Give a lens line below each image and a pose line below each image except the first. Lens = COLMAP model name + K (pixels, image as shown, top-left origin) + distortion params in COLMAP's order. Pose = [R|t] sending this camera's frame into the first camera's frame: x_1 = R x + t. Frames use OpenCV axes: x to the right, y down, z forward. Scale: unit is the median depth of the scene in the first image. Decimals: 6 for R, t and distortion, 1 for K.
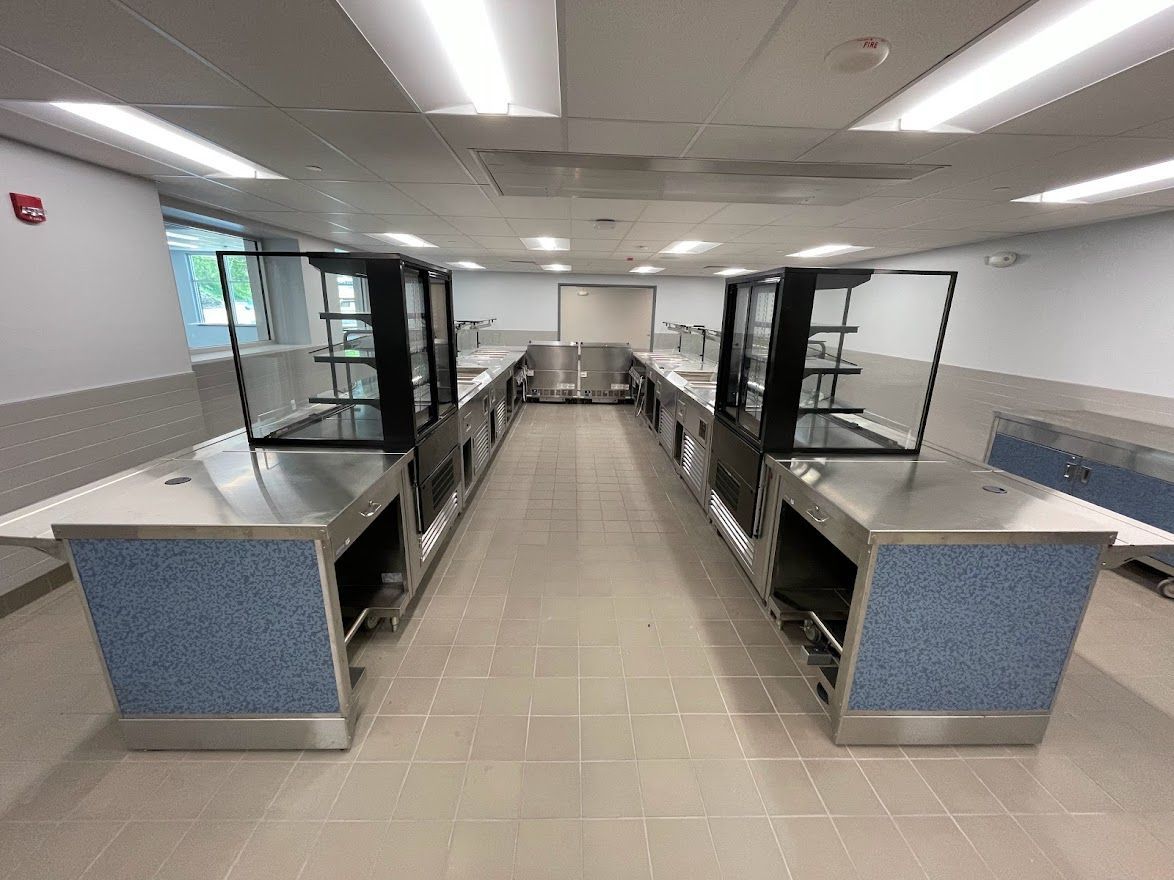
lens RADIAL K [[467.4, 0, 586.7], [0, 467.4, 438.3], [0, 0, 1]] dist [-0.003755, -0.000642]
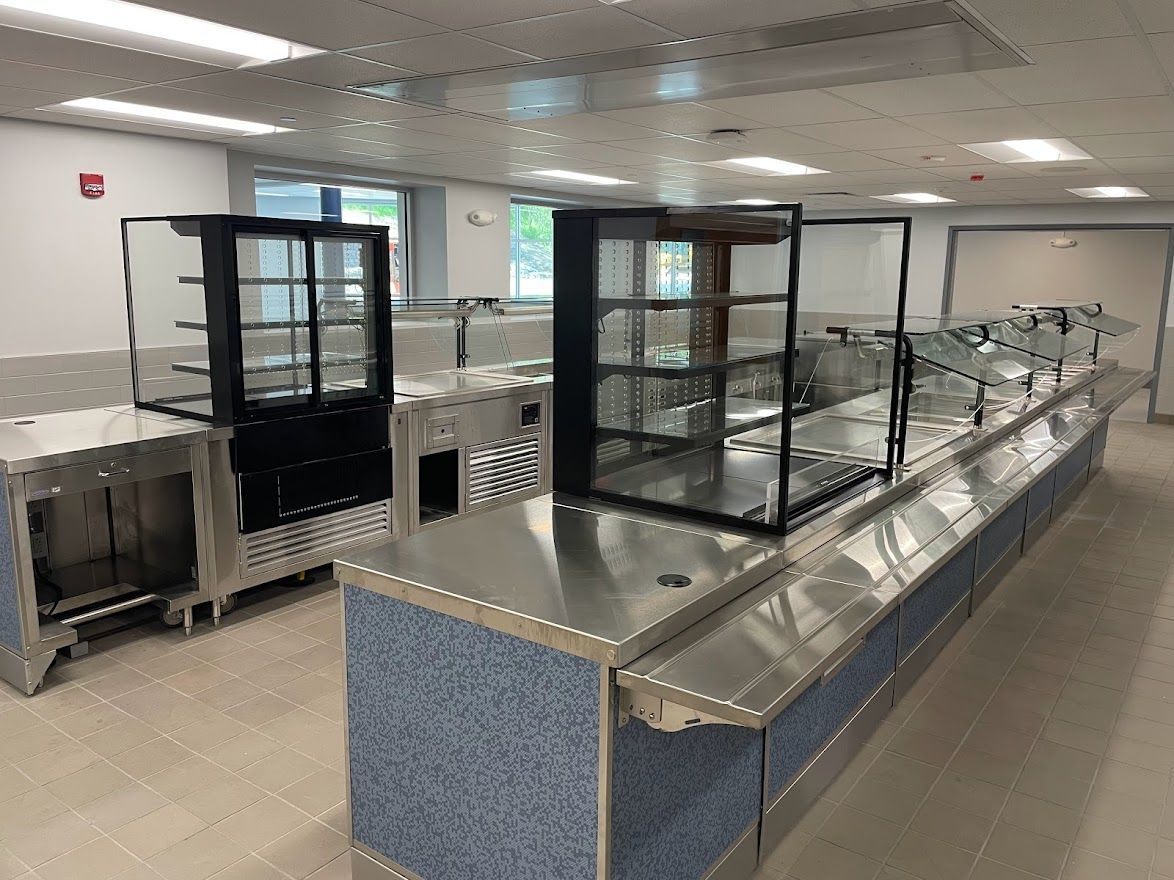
lens RADIAL K [[902.7, 0, 604.2], [0, 902.7, 434.5], [0, 0, 1]] dist [0.006760, 0.000750]
pose [[0.800189, 0.099140, -0.591497, 1.651944], [-0.158000, 0.986250, -0.048441, 0.005059], [0.578562, 0.132219, 0.804851, 0.068071]]
